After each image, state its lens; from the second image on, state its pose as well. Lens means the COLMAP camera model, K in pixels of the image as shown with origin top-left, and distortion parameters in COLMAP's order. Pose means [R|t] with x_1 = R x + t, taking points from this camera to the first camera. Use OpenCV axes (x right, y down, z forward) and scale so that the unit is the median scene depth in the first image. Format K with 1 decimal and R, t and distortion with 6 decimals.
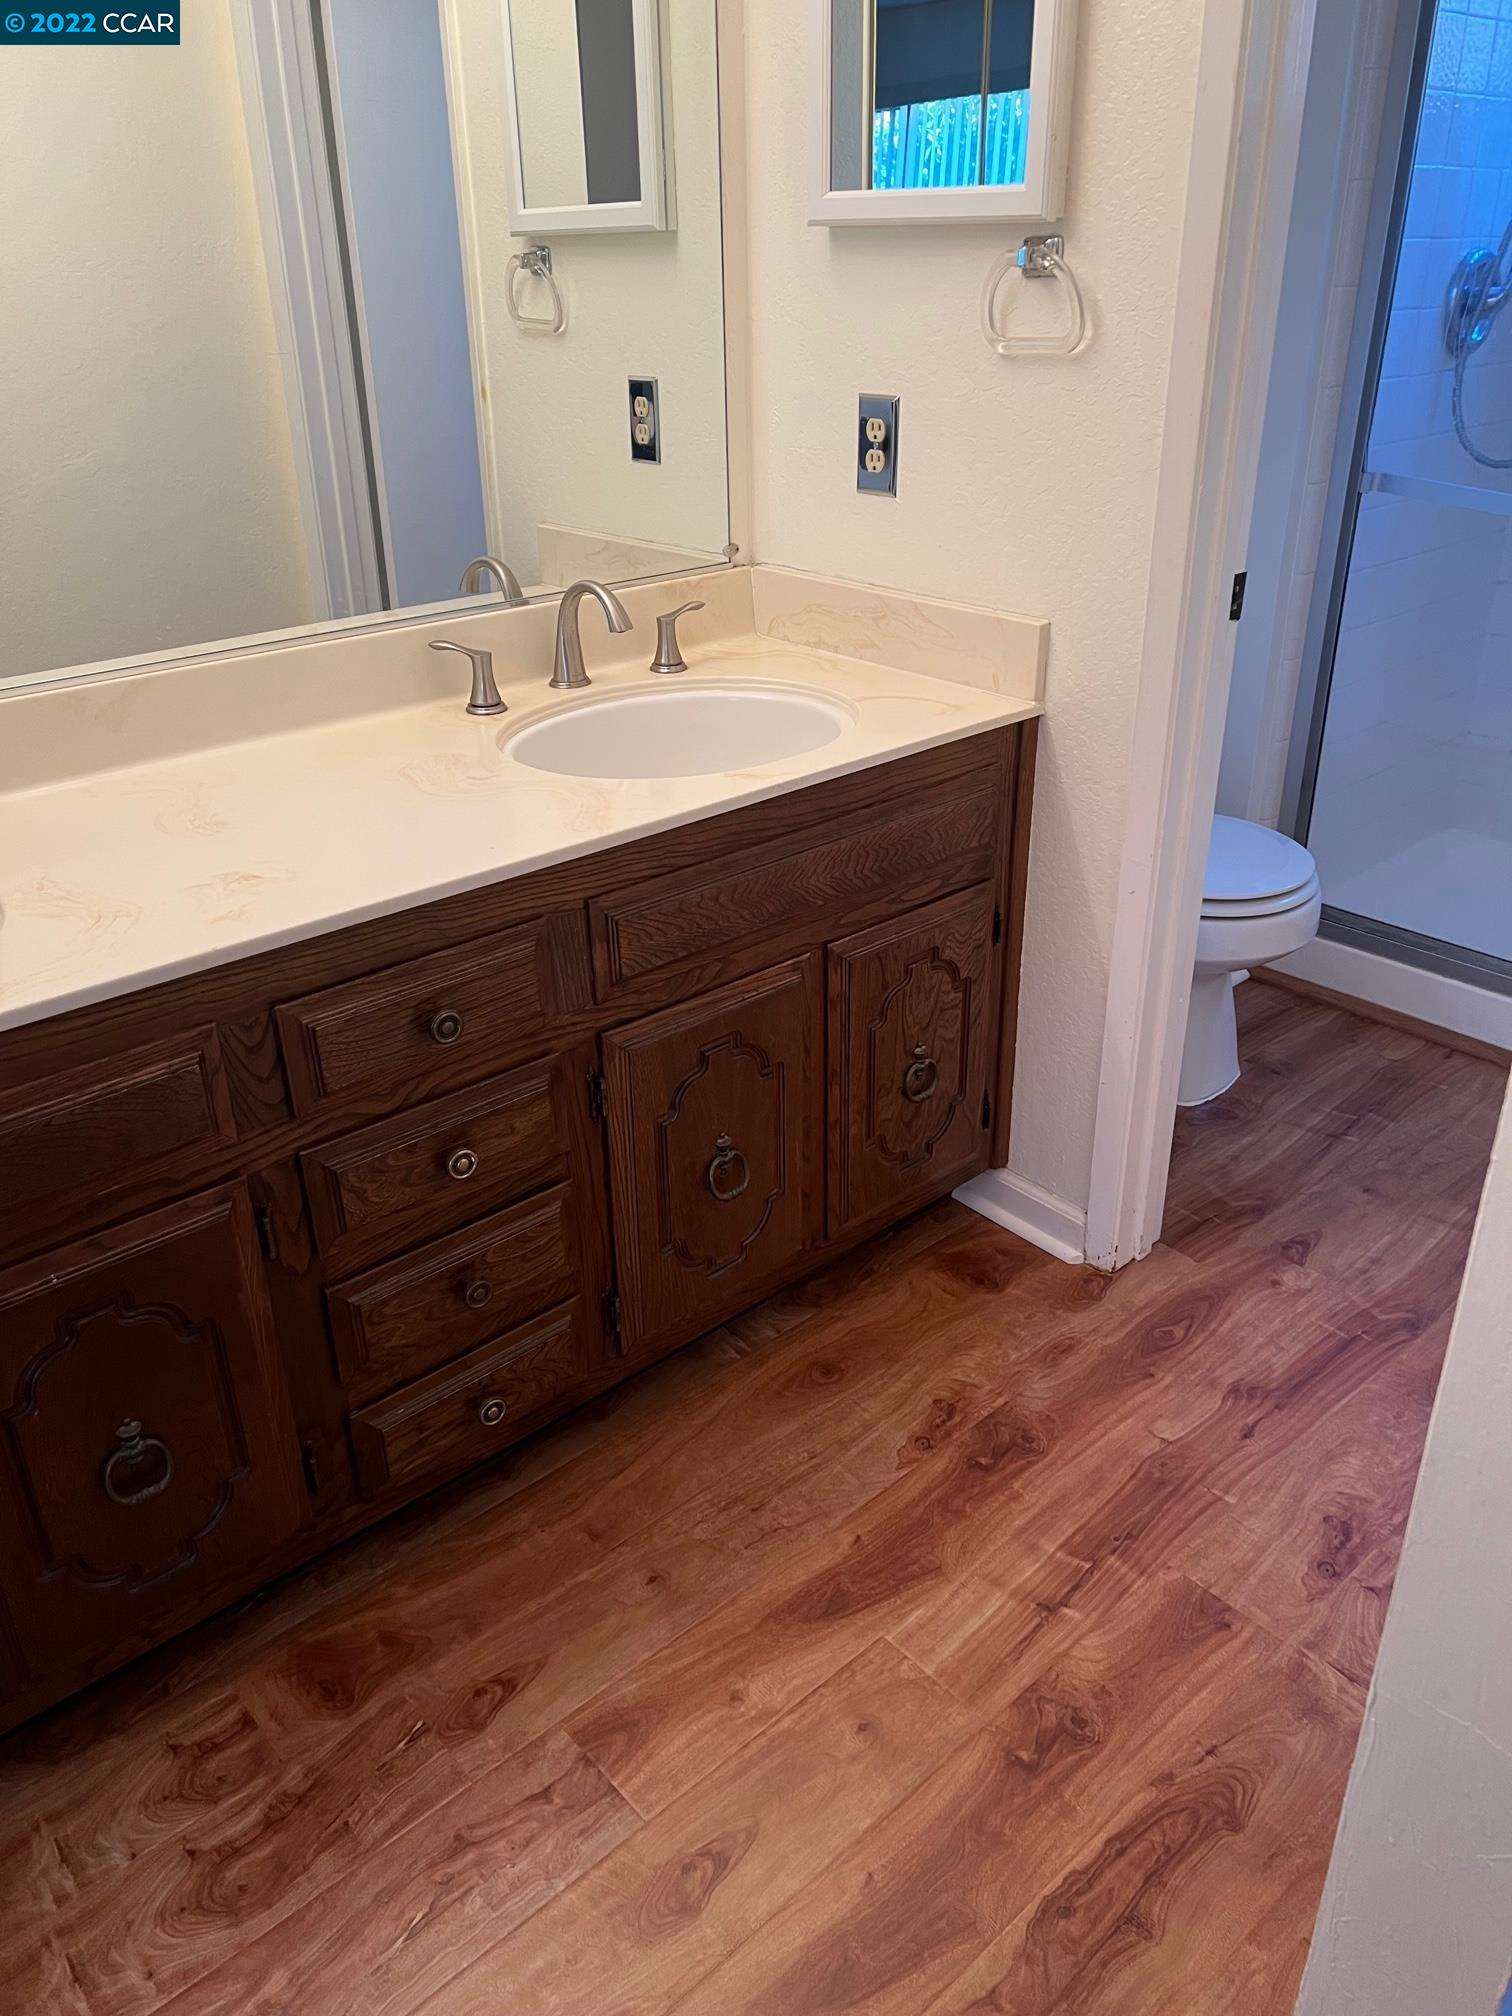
lens RADIAL K [[1508.0, 0, 757.1], [0, 1508.0, 1008.6], [0, 0, 1]] dist [0.062363, -0.006023]
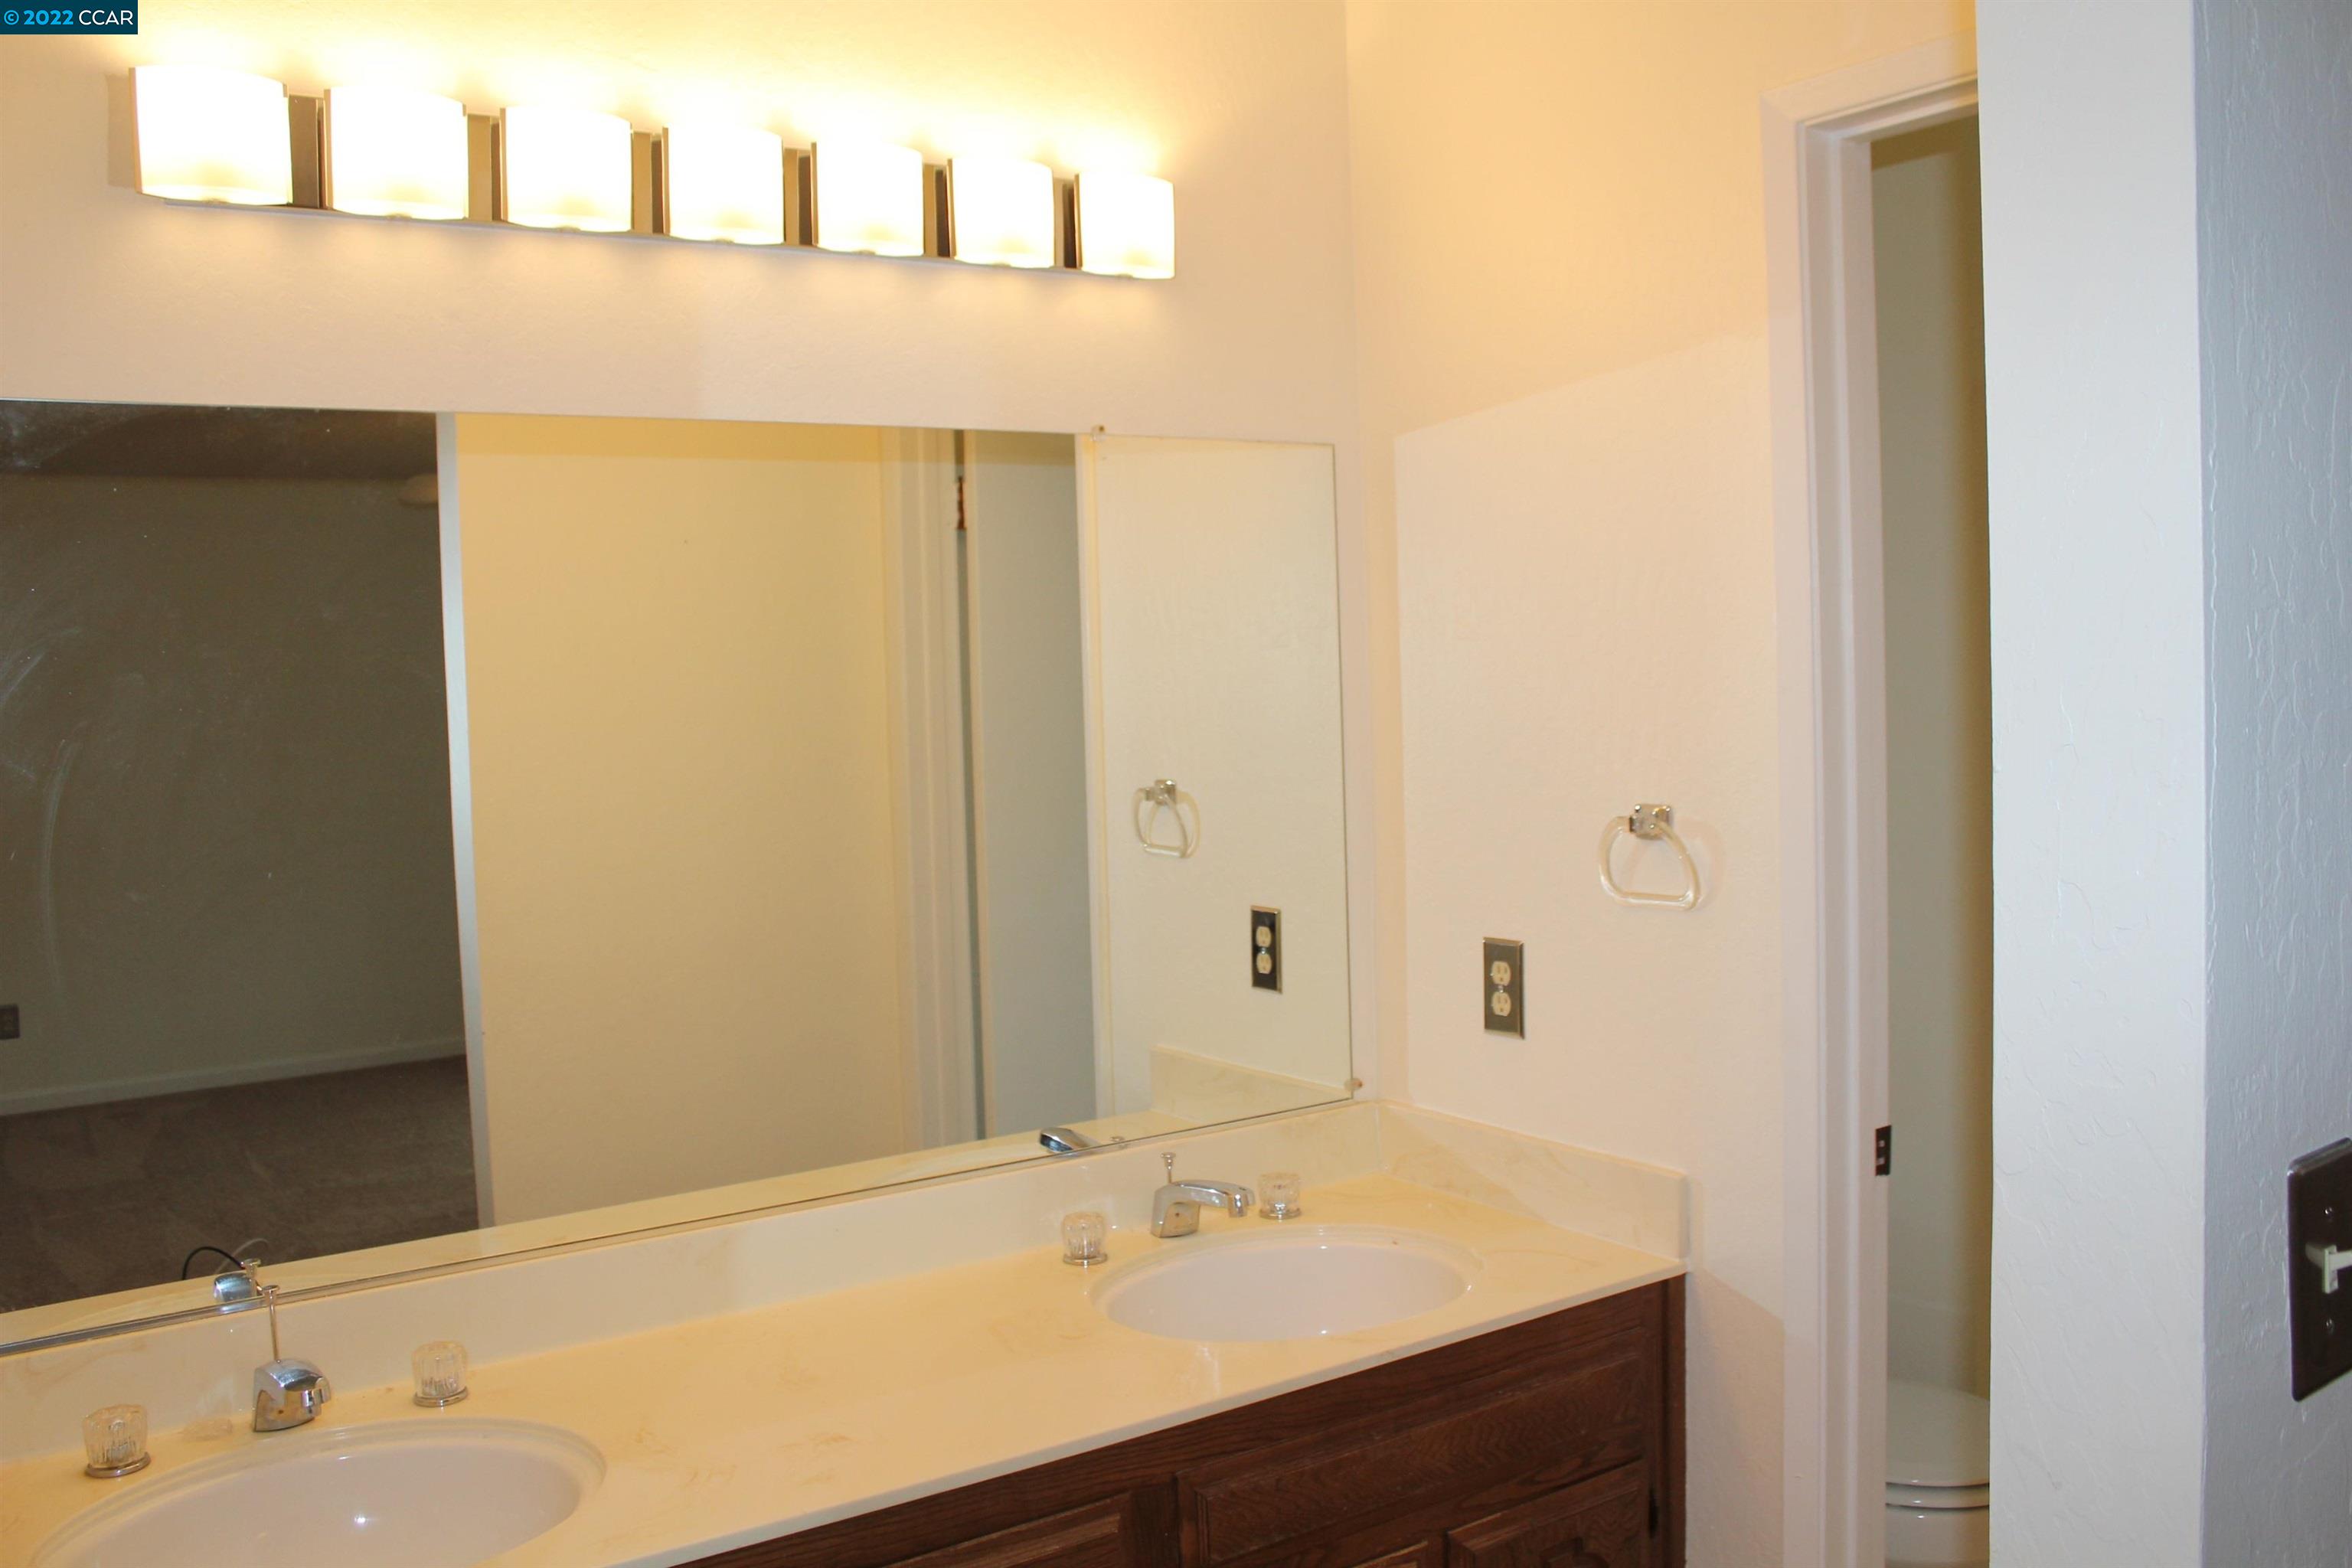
lens RADIAL K [[2030.4, 0, 1190.7], [0, 2030.4, 777.6], [0, 0, 1]] dist [-0.114536, 0.002220]
pose [[0.992490, -0.011391, -0.121796, 0.041685], [-0.037601, 0.919044, -0.392357, 0.014454], [0.116405, 0.393990, 0.911714, -0.240461]]
